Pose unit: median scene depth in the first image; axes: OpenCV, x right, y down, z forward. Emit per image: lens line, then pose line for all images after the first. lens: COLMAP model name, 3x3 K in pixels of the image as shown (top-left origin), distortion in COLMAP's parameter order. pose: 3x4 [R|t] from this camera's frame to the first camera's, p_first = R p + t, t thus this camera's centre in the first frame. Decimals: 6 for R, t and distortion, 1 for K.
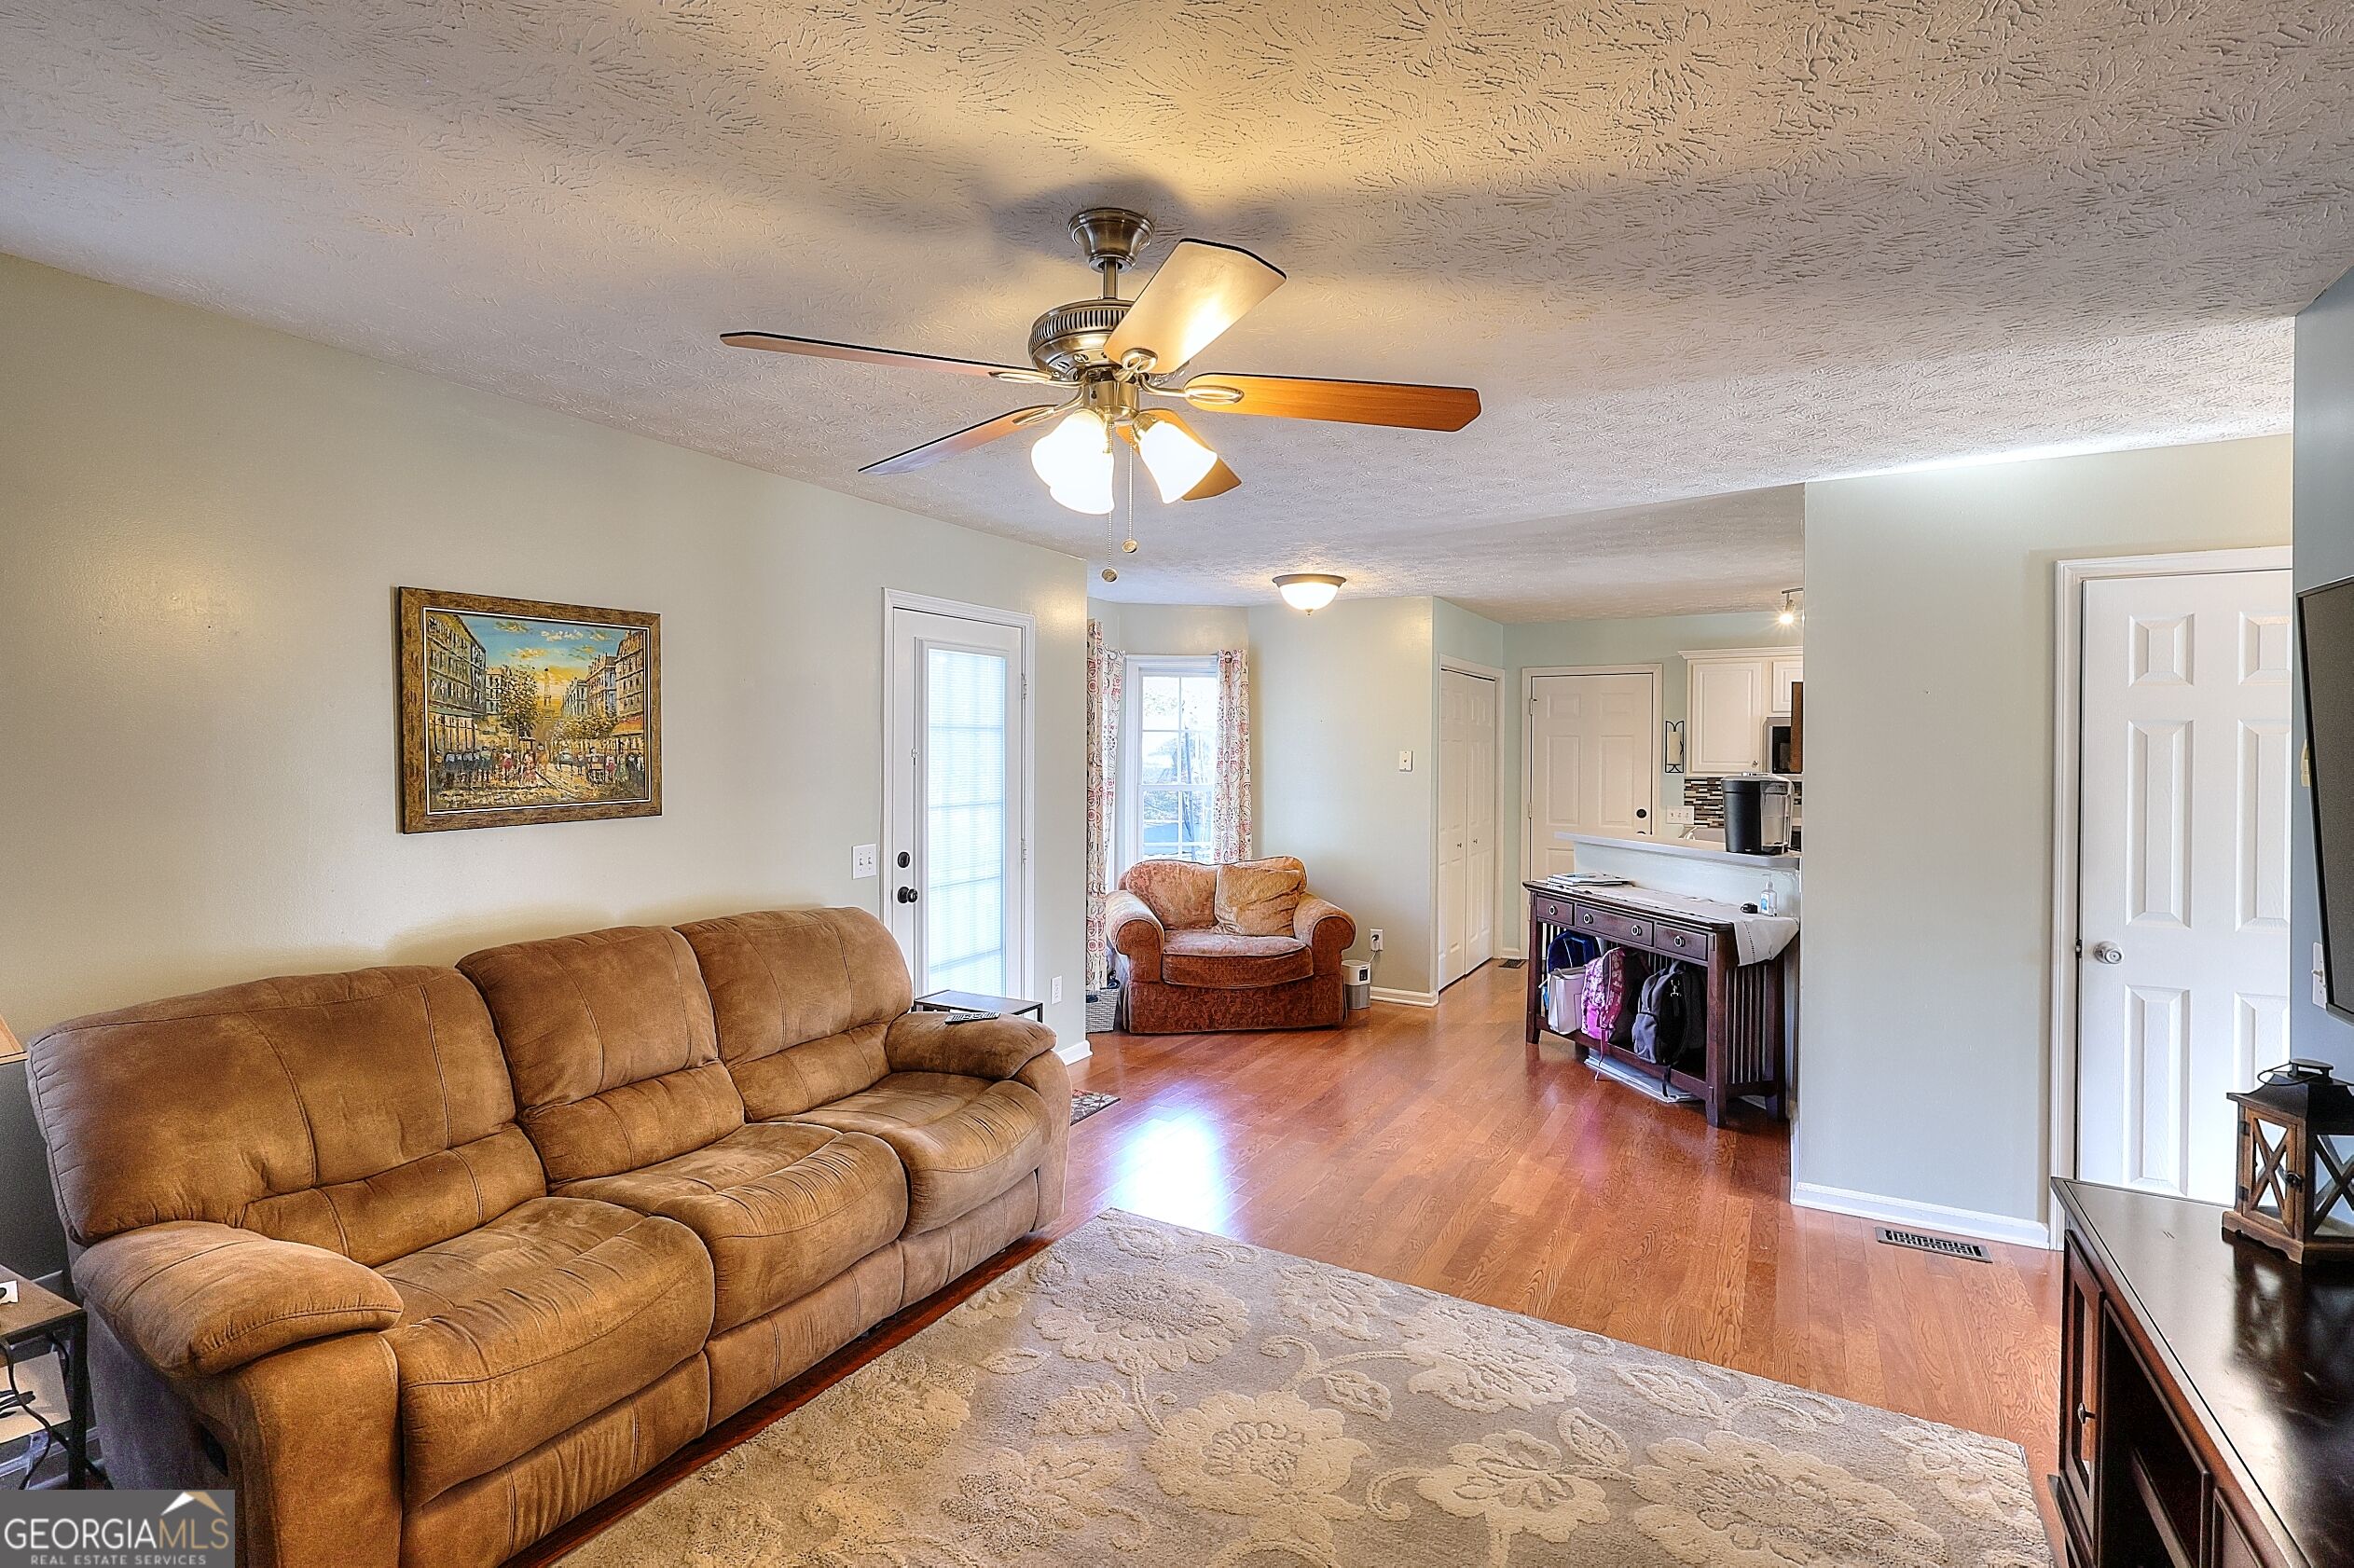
lens RADIAL K [[1087.3, 0, 1177.5], [0, 1087.3, 777.3], [0, 0, 1]] dist [-0.002212, 0.000714]
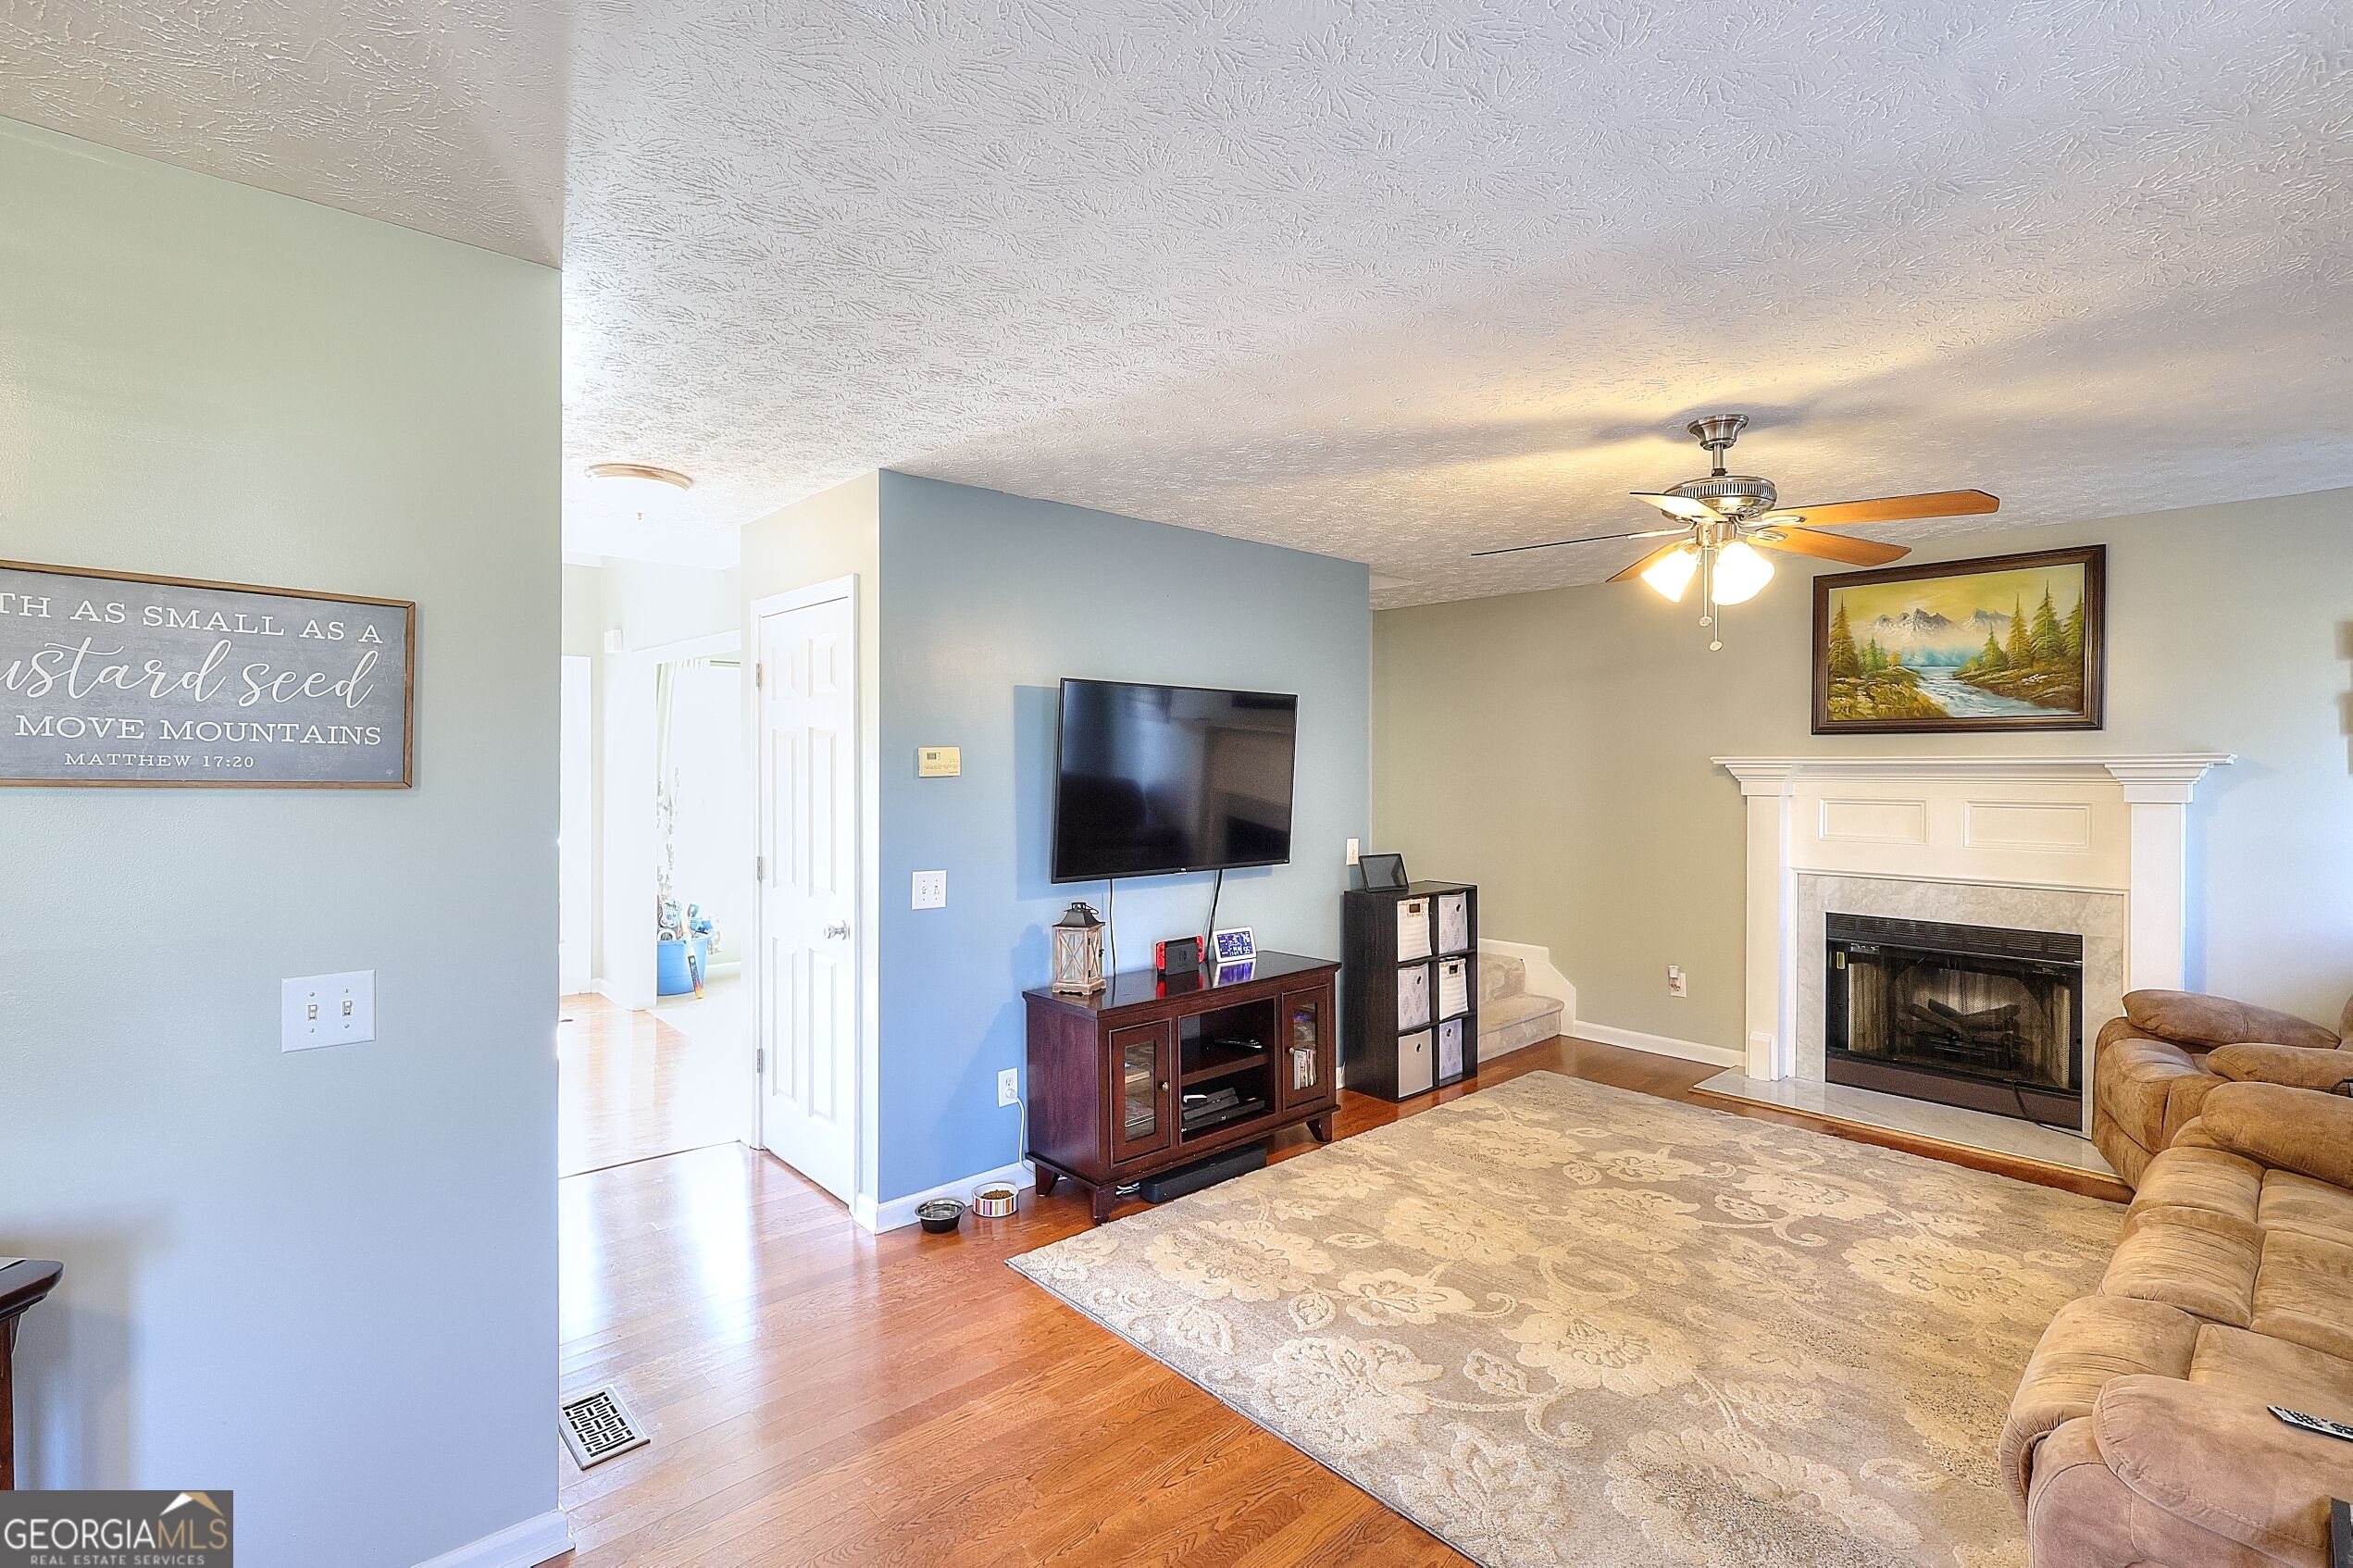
lens RADIAL K [[1086.9, 0, 1168.3], [0, 1086.9, 776.4], [0, 0, 1]] dist [-0.002212, 0.000714]
pose [[-0.948335, -0.011365, 0.317067, 0.144798], [-0.005247, 0.999783, 0.020142, -0.026355], [-0.317227, 0.017438, -0.948189, 2.146662]]
